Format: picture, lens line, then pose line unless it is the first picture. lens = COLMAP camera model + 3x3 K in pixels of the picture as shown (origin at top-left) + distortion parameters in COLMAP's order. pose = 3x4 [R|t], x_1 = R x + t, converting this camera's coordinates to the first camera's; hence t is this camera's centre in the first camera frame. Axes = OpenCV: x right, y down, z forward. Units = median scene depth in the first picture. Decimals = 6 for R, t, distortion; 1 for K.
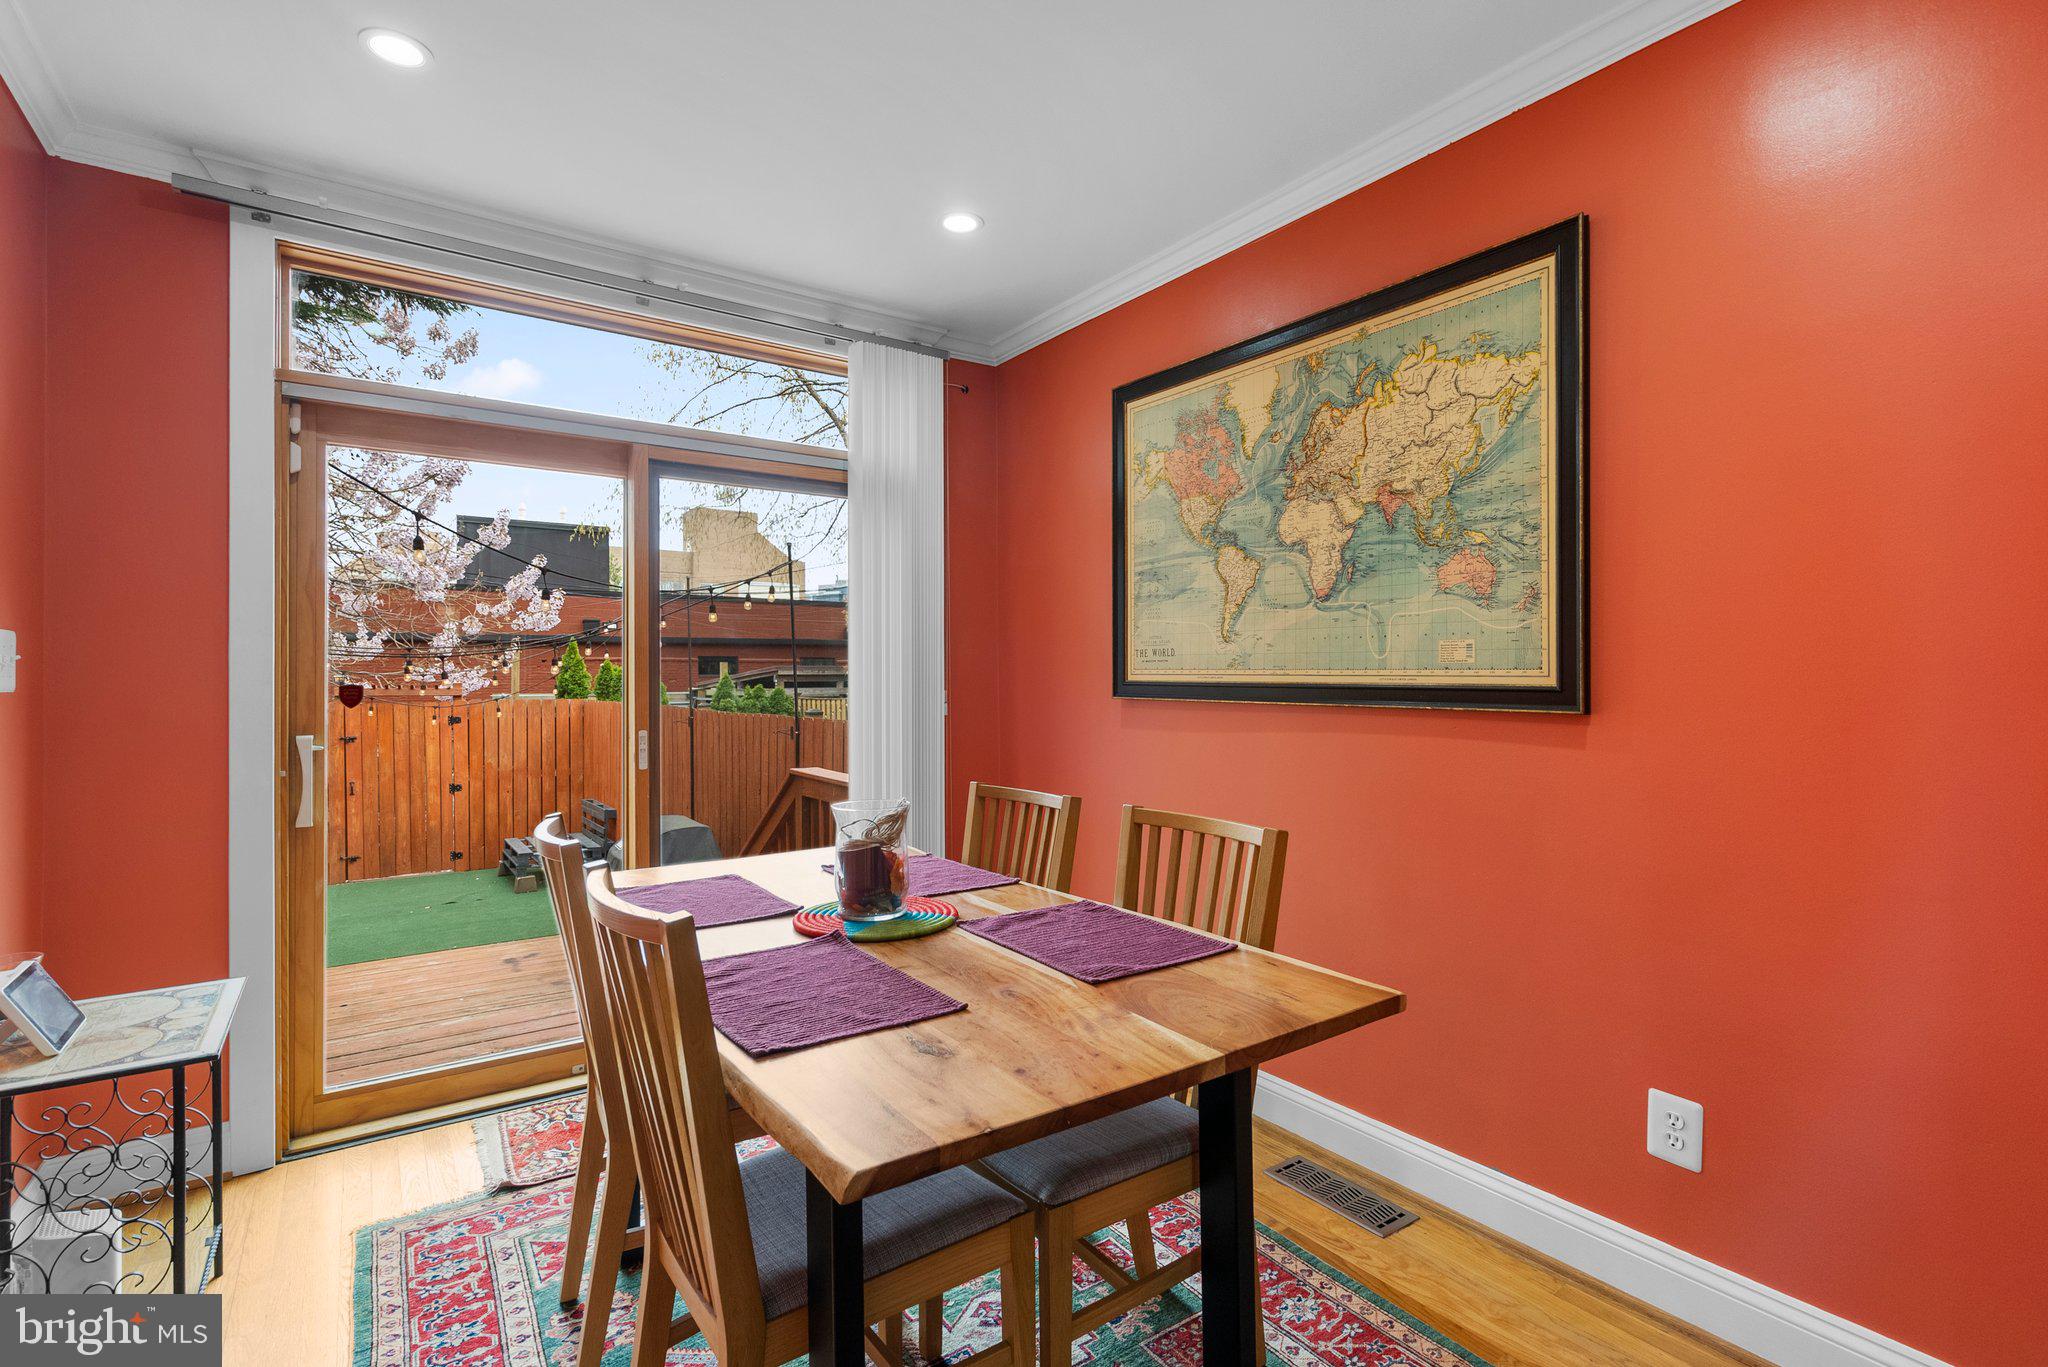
lens RADIAL K [[950.2, 0, 1009.0], [0, 950.2, 680.6], [0, 0, 1]] dist [-0.000634, 0.000437]
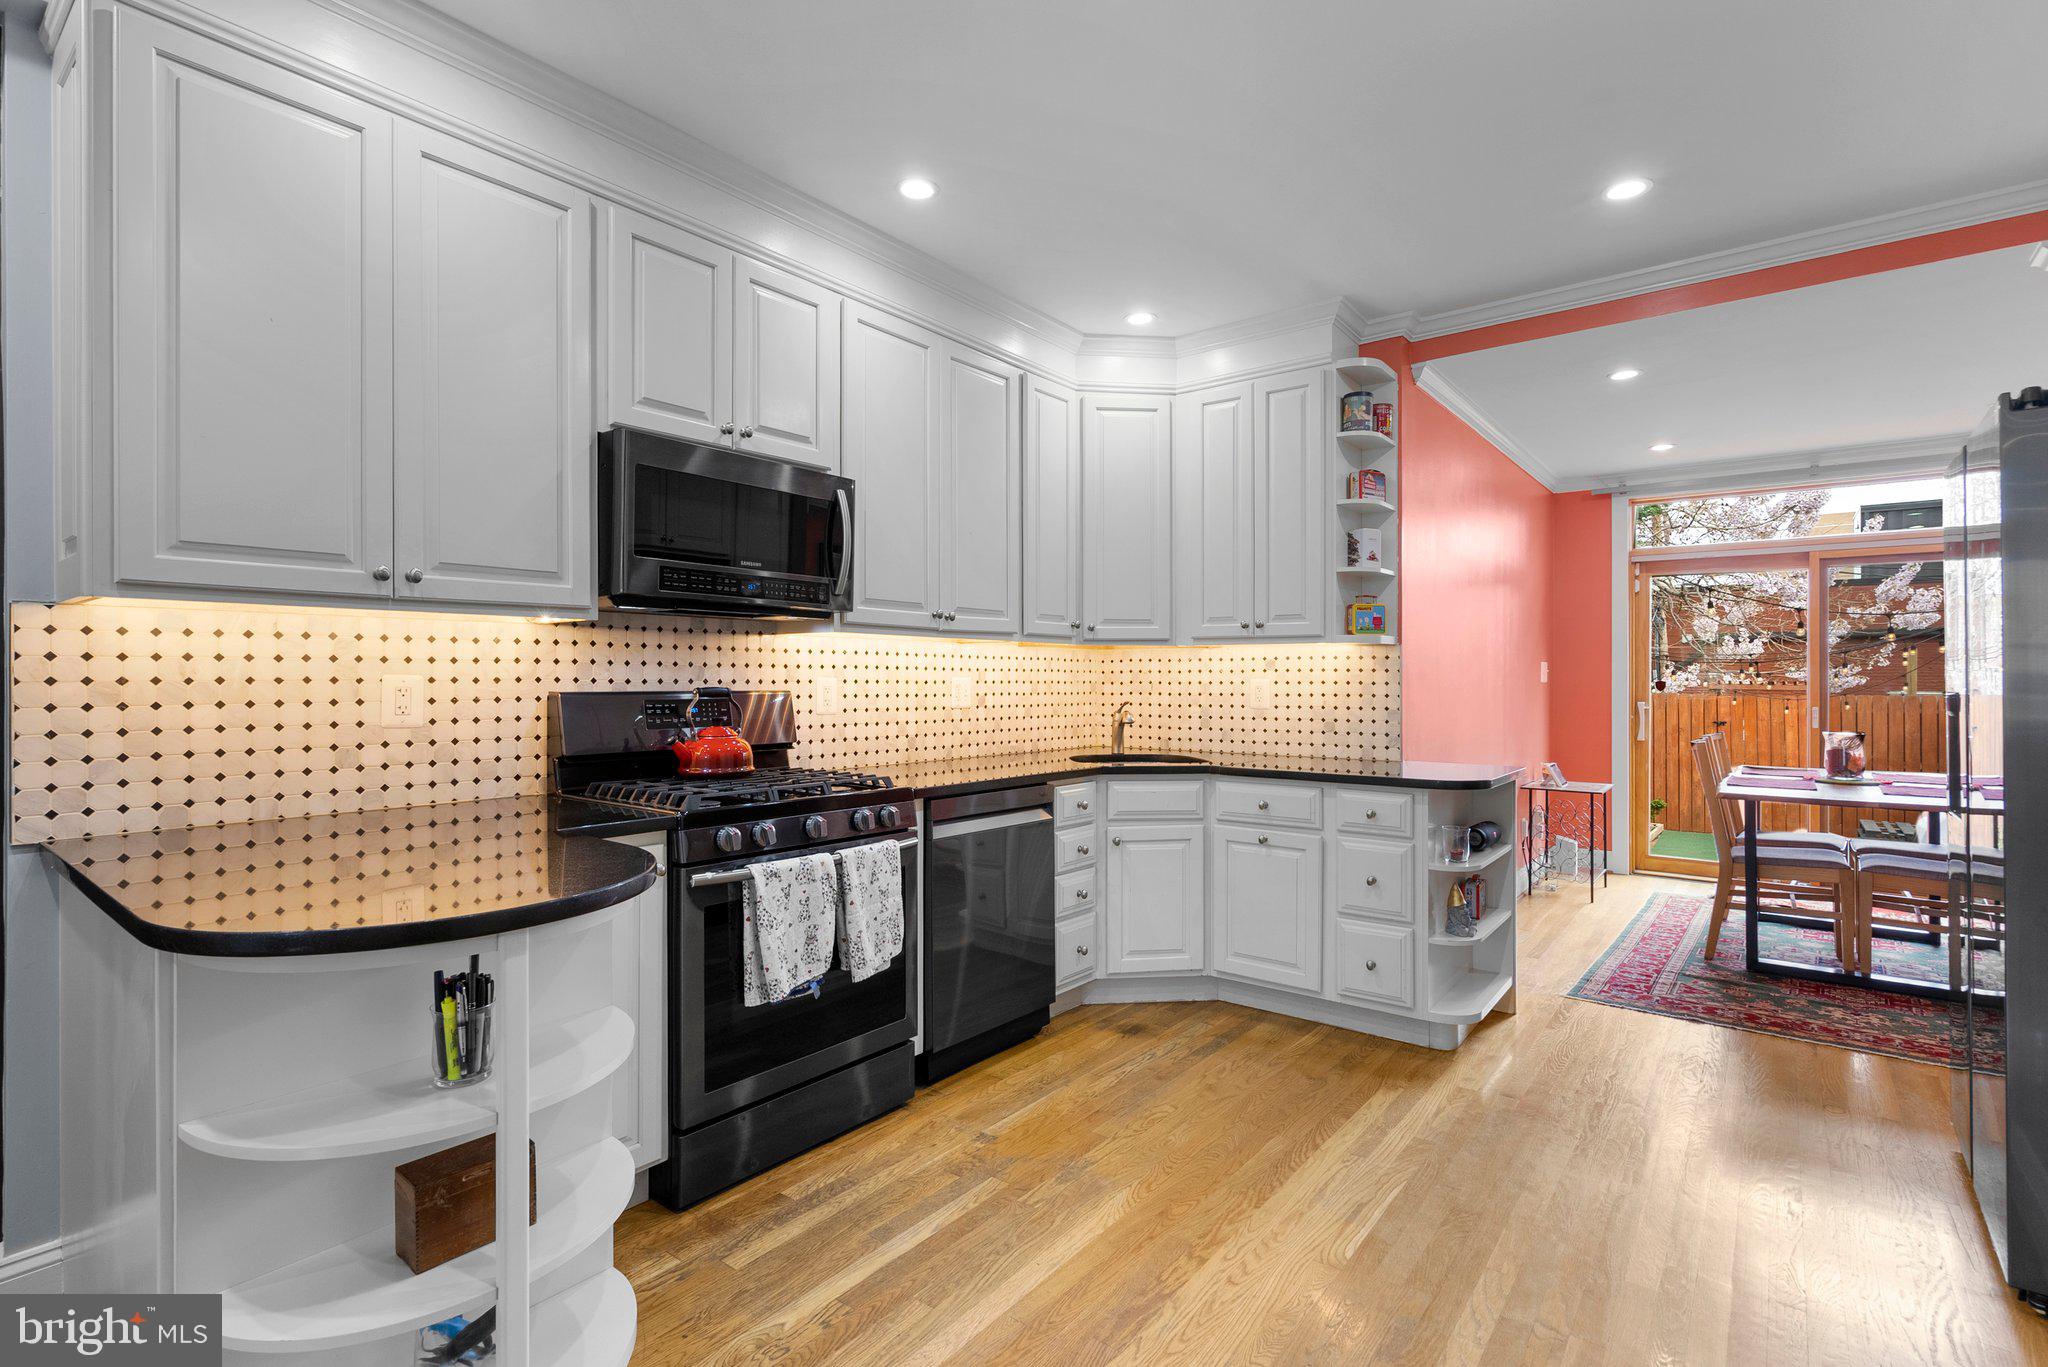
lens RADIAL K [[950.2, 0, 1009.0], [0, 950.2, 680.6], [0, 0, 1]] dist [-0.000634, 0.000437]
pose [[0.283001, 0.005496, -0.959104, 0.266960], [-0.001799, 0.999985, 0.005200, -0.000975], [0.959118, 0.000254, 0.283007, -0.290582]]
